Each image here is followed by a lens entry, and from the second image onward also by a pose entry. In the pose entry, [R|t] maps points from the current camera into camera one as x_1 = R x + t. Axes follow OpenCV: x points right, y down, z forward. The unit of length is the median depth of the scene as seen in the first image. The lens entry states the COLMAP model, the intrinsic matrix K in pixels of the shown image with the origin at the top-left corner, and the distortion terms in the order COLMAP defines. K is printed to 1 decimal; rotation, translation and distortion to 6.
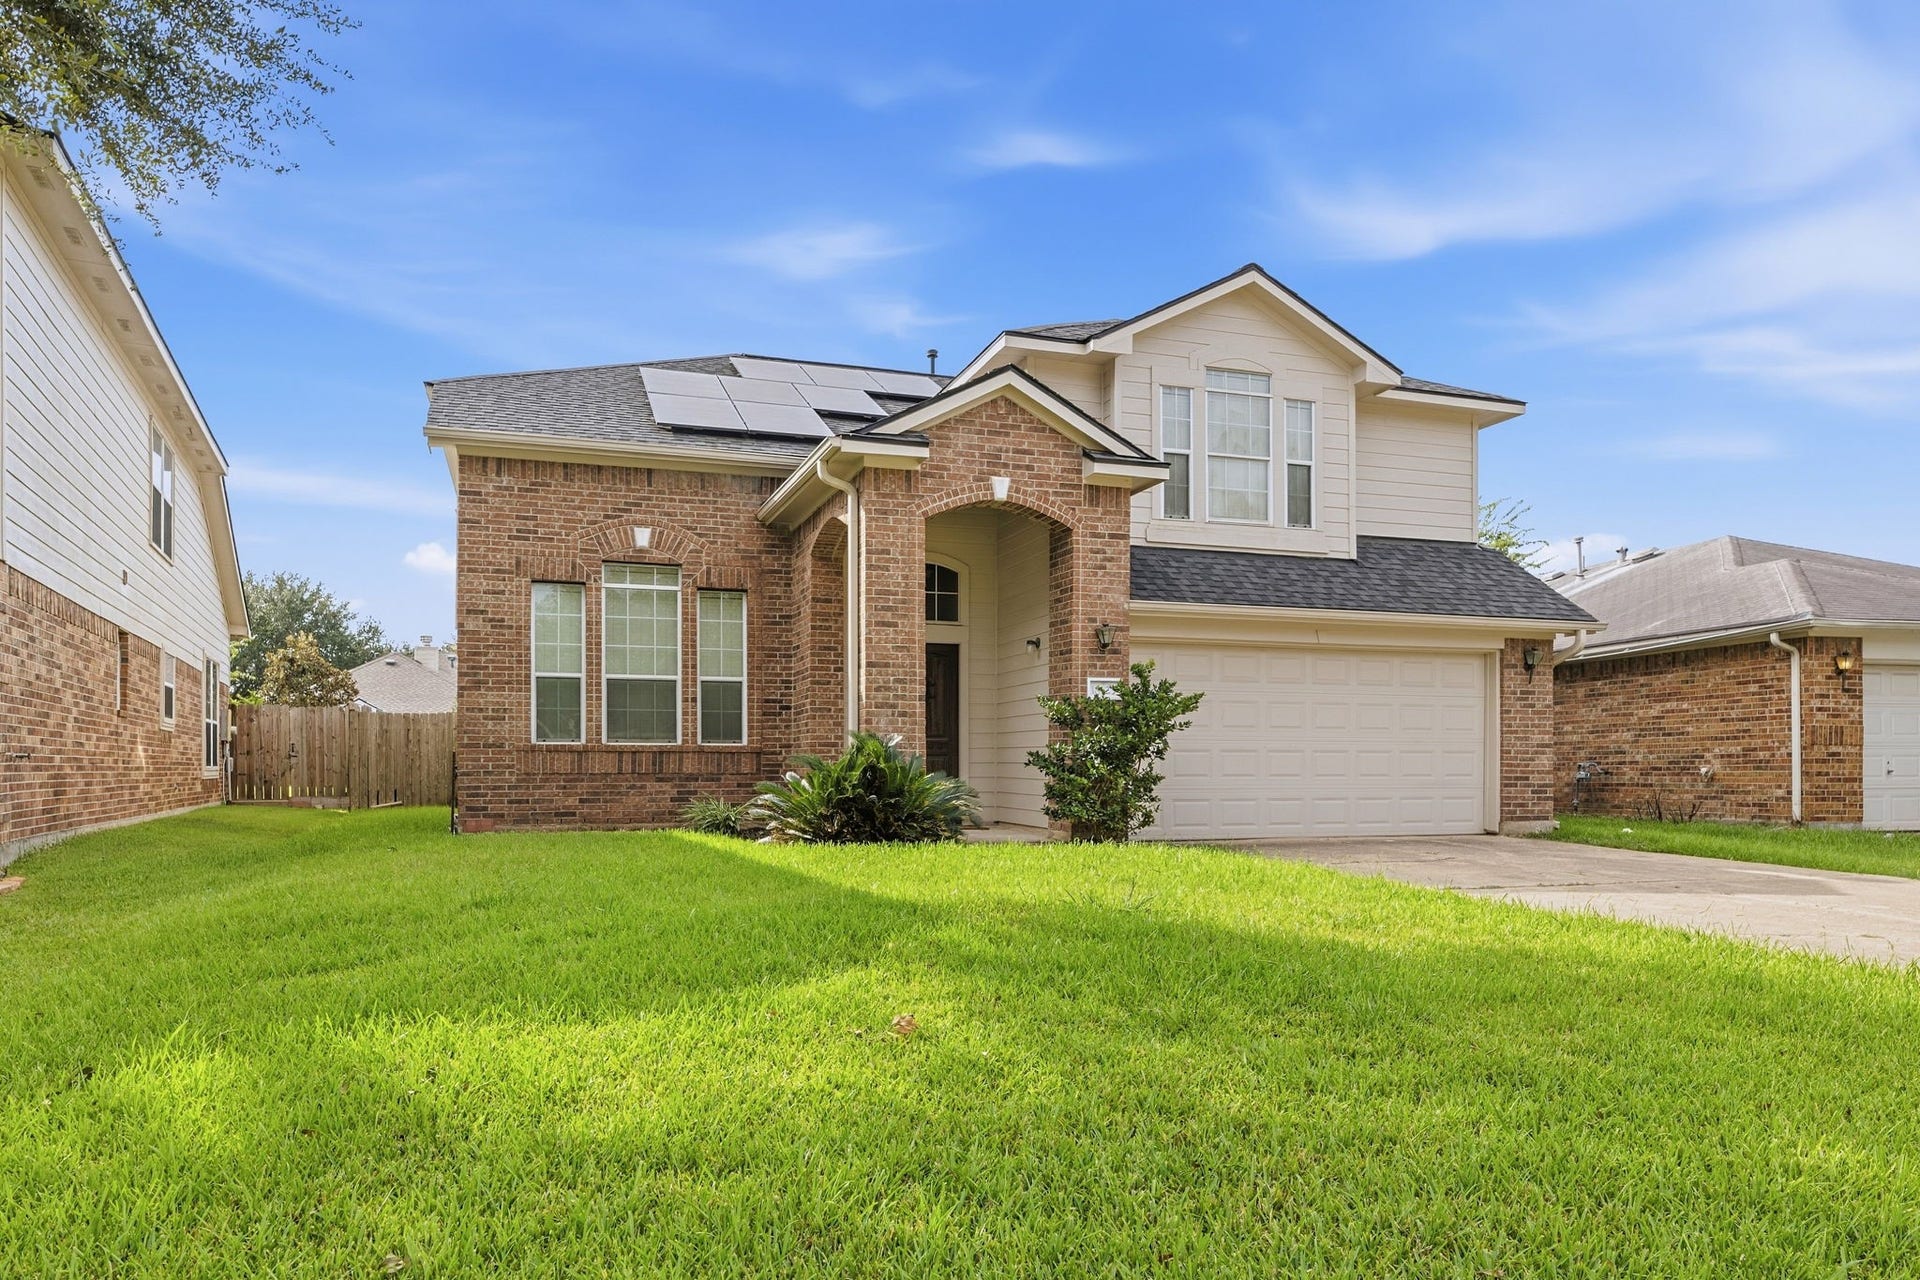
lens RADIAL K [[1407.6, 0, 962.1], [0, 1407.6, 796.1], [0, 0, 1]] dist [-0.004971, -0.002874]
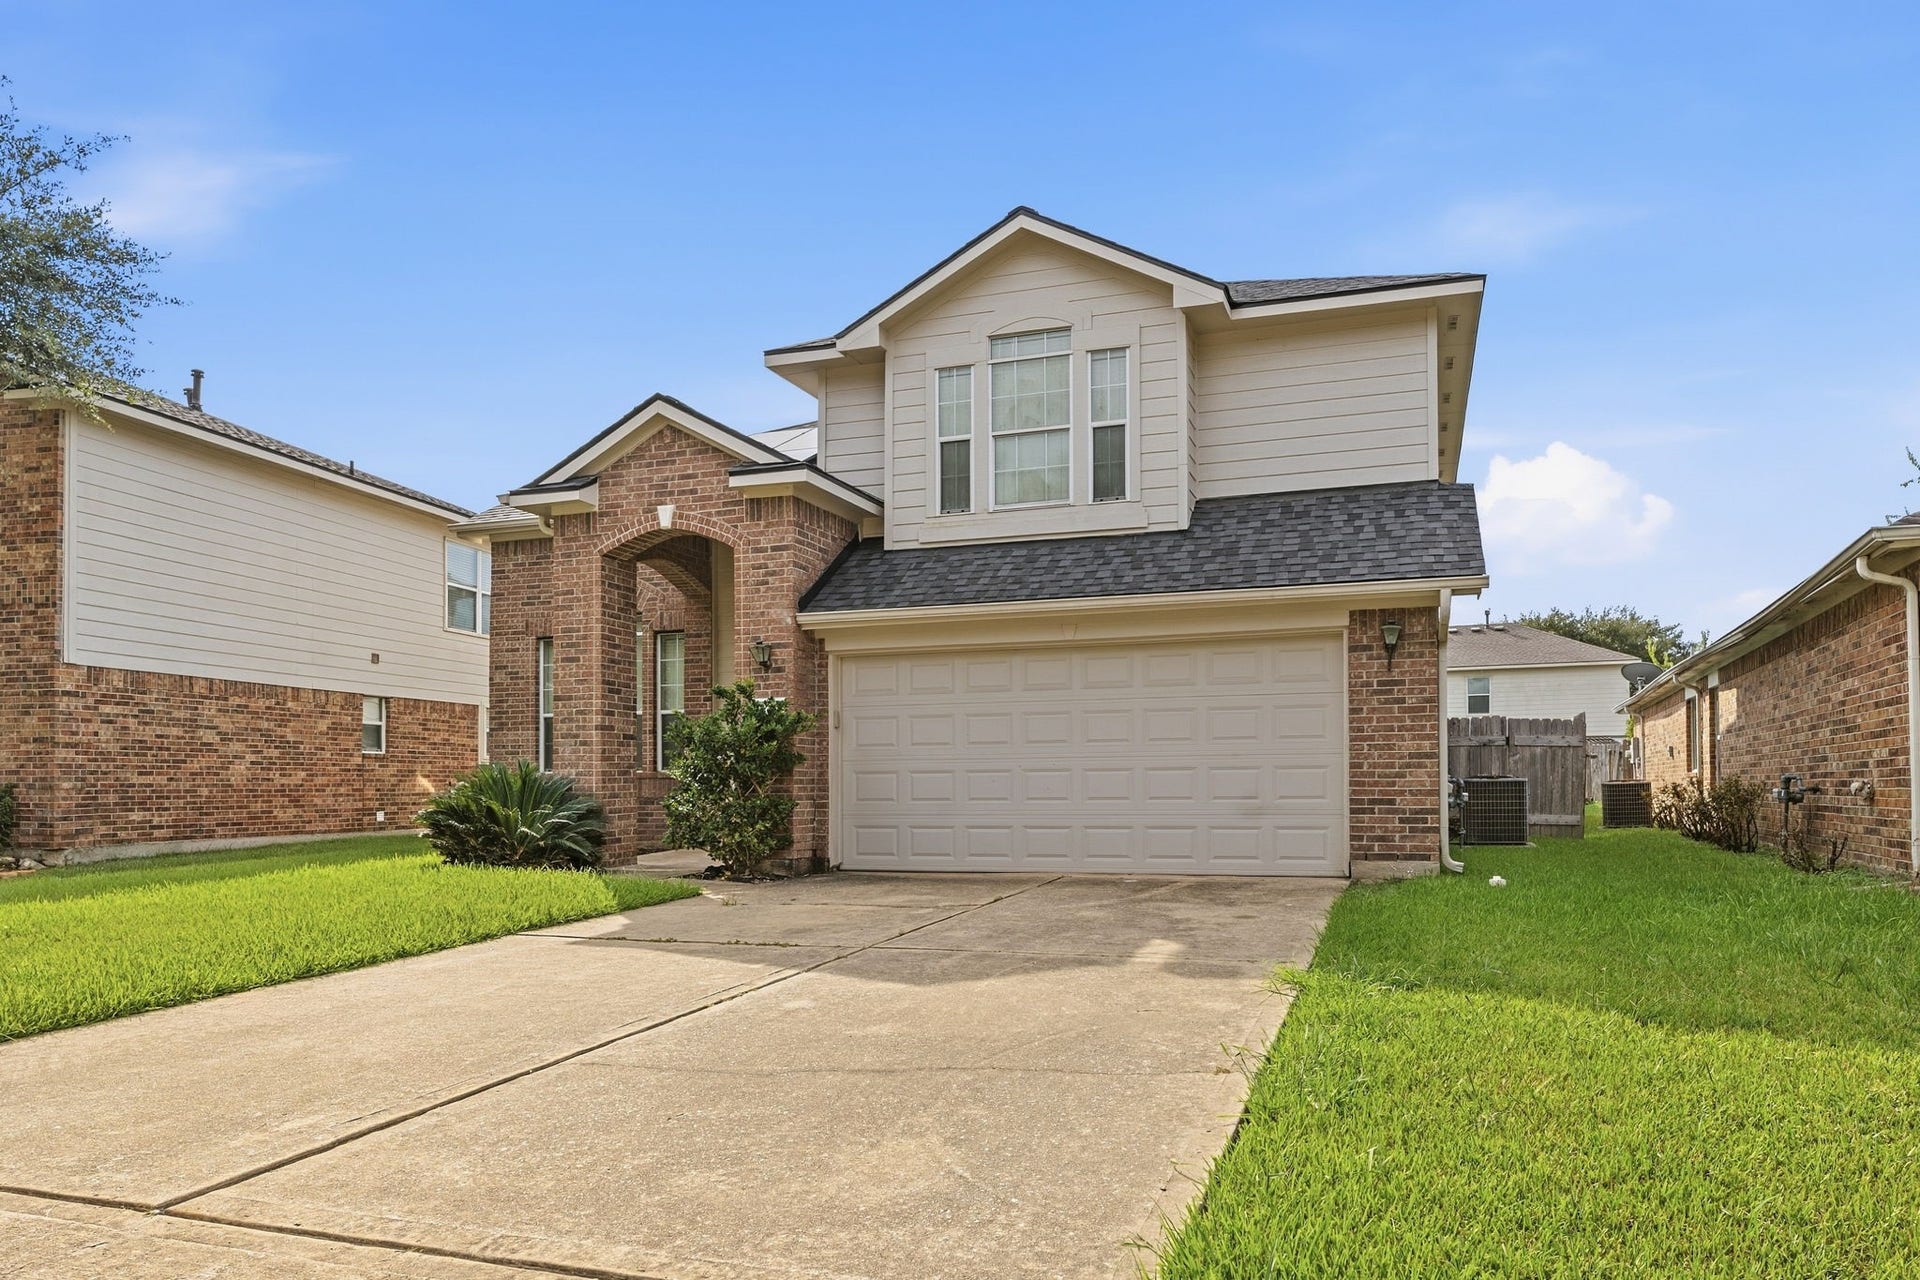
lens RADIAL K [[1332.8, 0, 960.9], [0, 1332.8, 792.9], [0, 0, 1]] dist [0.000521, 0.002532]
pose [[0.774228, -0.004350, -0.632892, 0.686619], [-0.002800, 0.999943, -0.010298, -0.009704], [0.632901, 0.009745, 0.774172, 0.341306]]
